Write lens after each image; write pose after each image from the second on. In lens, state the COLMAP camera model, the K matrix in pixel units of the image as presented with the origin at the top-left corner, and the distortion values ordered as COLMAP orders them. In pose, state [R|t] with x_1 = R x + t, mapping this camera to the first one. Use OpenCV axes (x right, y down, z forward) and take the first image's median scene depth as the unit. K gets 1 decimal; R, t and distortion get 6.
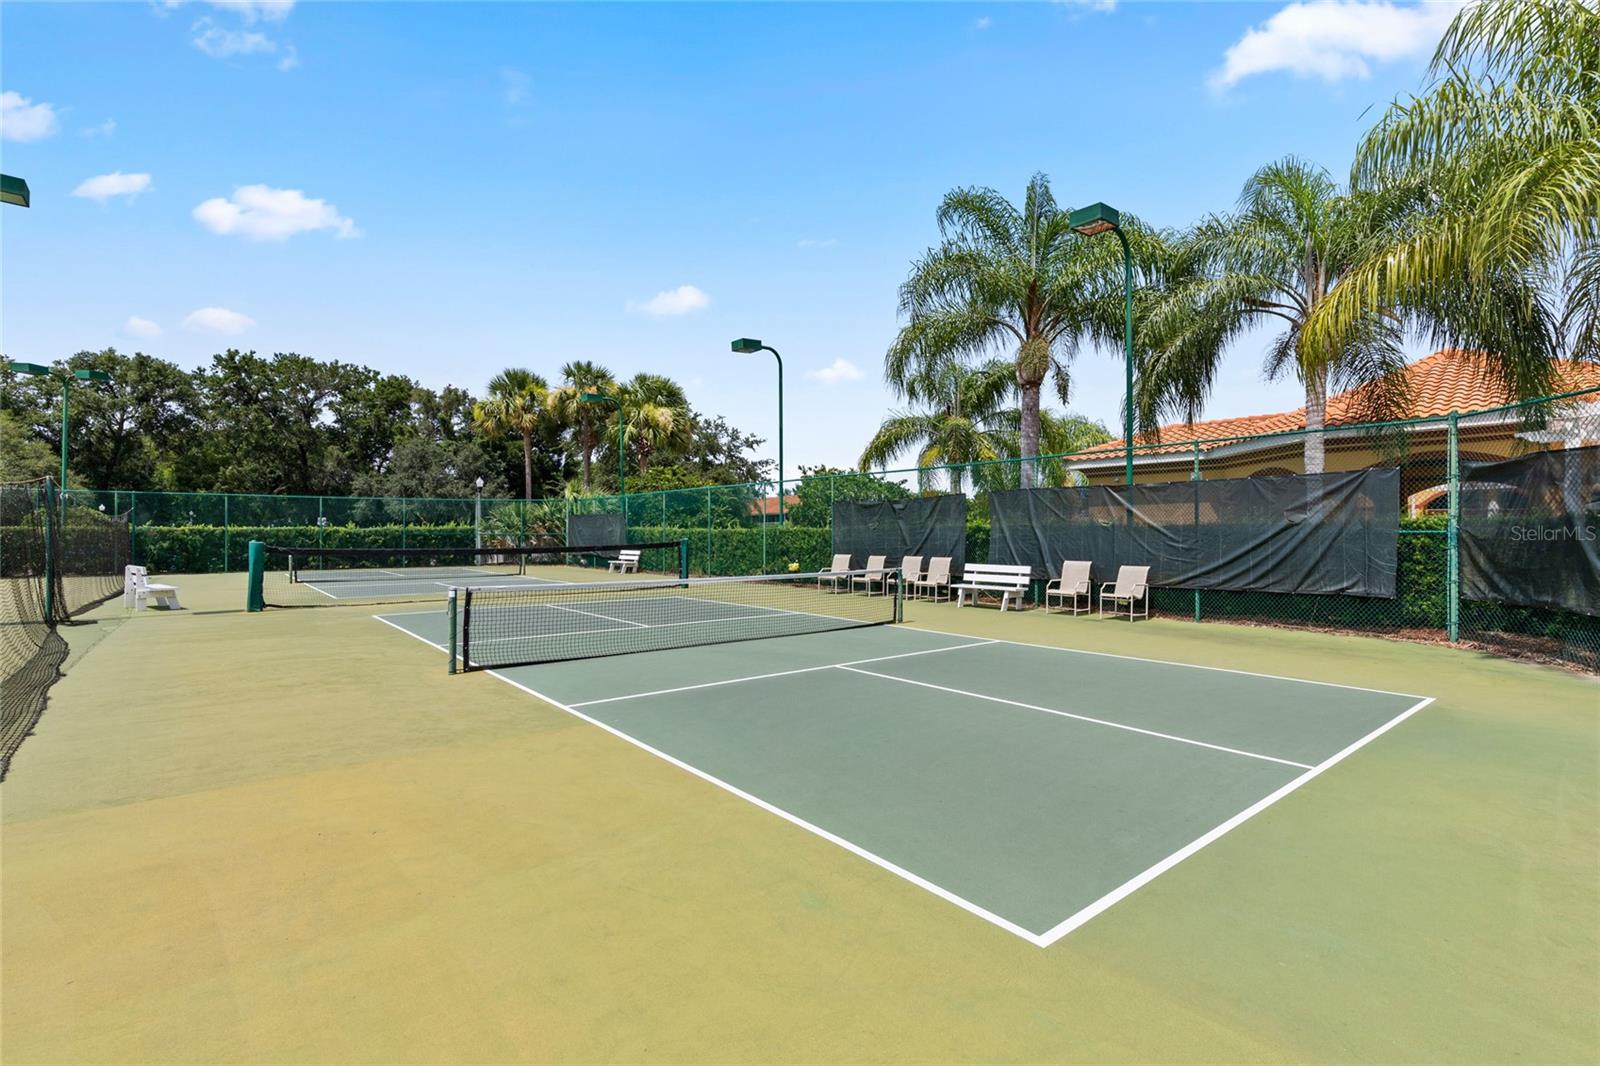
lens RADIAL K [[722.7, 0, 800.0], [0, 722.7, 533.0], [0, 0, 1]] dist [-0.000757, -0.000002]
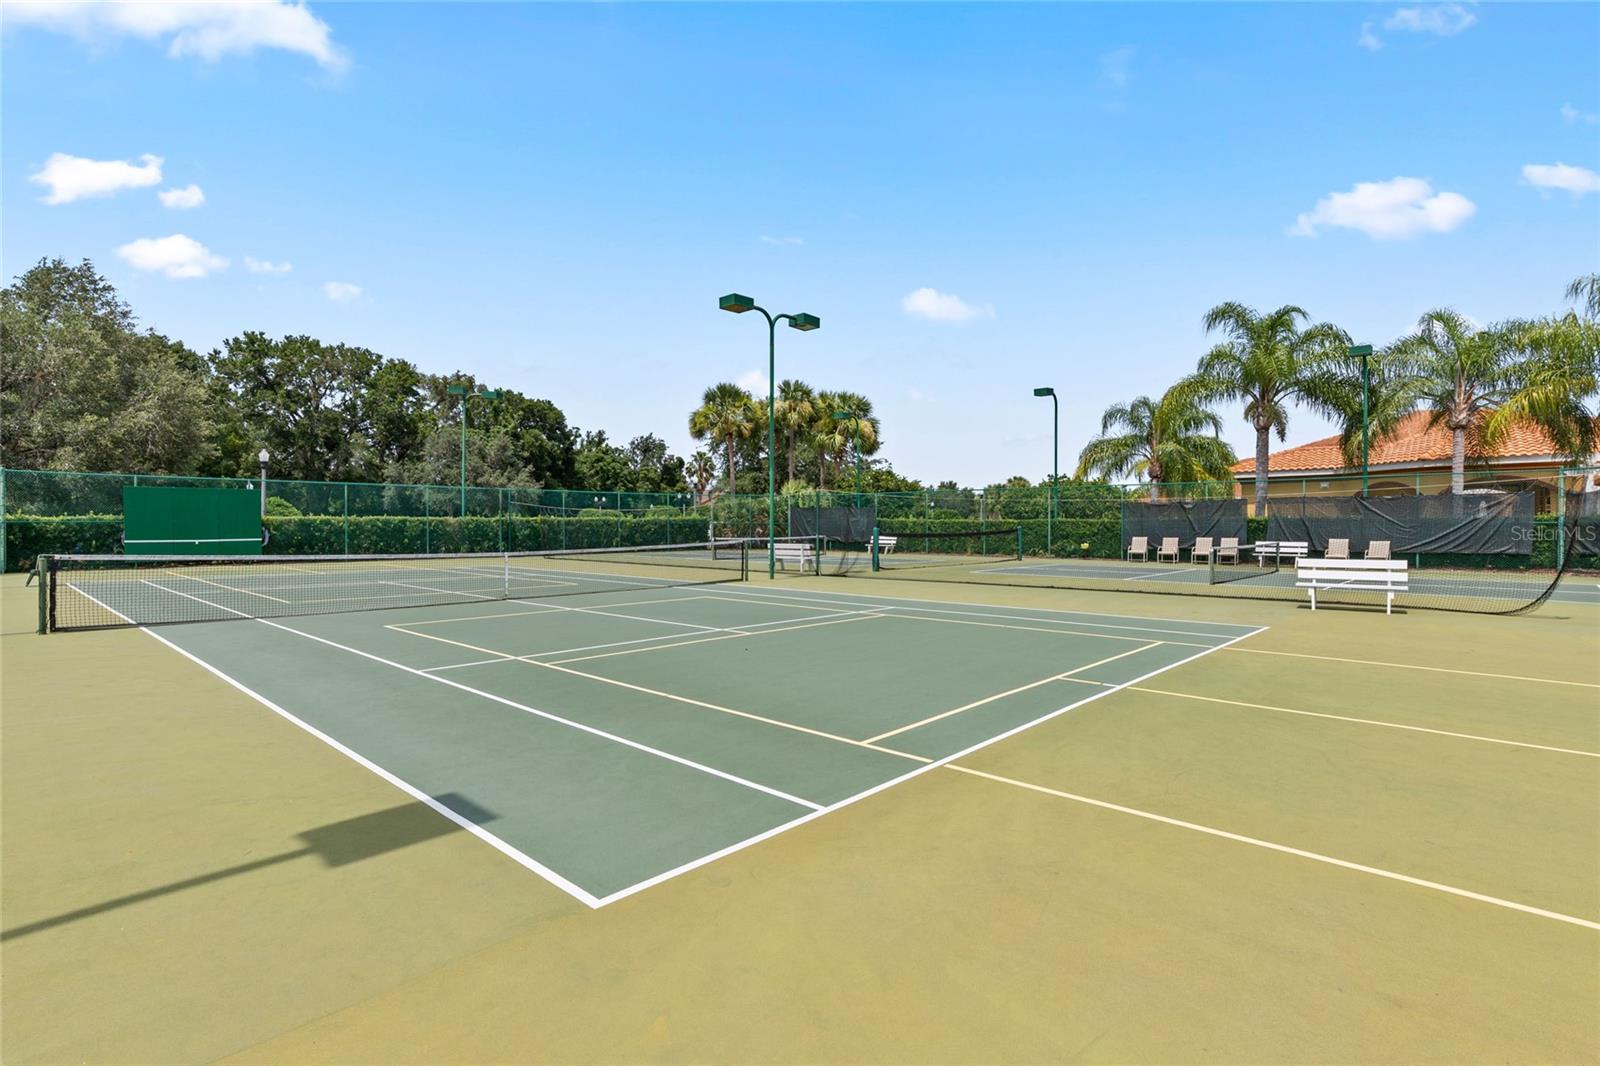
lens RADIAL K [[751.5, 0, 800.0], [0, 751.5, 533.0], [0, 0, 1]] dist [0.024785, 0.000028]
pose [[0.987080, -0.002038, 0.160216, -0.620120], [-0.000279, 0.999896, 0.014440, -0.000709], [-0.160229, -0.014299, 0.986976, -0.313111]]
